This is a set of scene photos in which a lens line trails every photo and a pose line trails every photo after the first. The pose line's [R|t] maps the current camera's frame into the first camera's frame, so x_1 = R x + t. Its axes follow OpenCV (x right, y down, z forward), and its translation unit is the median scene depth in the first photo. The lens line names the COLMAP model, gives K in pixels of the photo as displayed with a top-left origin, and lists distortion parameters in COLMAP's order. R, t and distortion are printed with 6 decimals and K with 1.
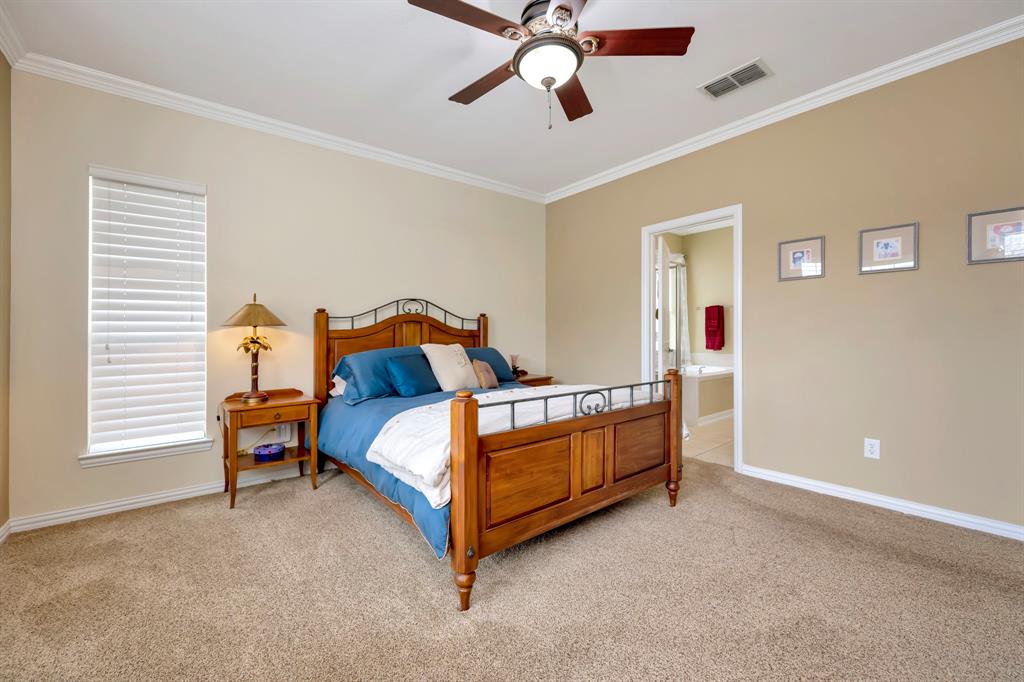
lens RADIAL K [[411.2, 0, 519.4], [0, 411.2, 337.6], [0, 0, 1]] dist [-0.001787, -0.000001]
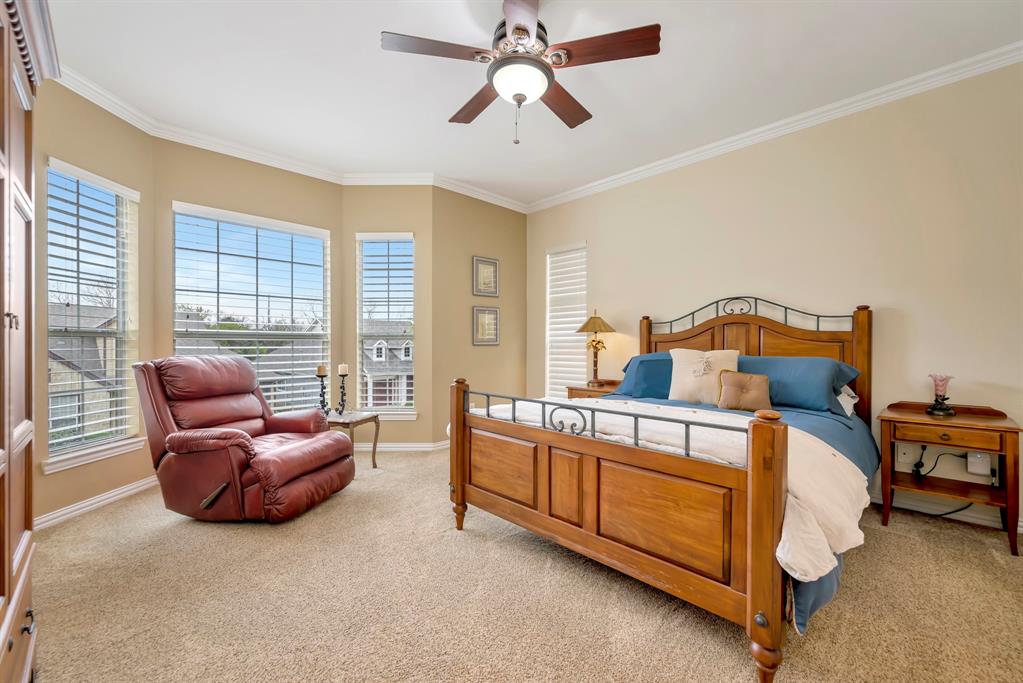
lens RADIAL K [[410.8, 0, 517.0], [0, 410.8, 339.4], [0, 0, 1]] dist [-0.001787, -0.000001]
pose [[0.104370, 0.004594, -0.994528, 0.749433], [-0.004875, 0.999980, 0.004107, -0.008237], [0.994527, 0.004420, 0.104390, 0.595016]]
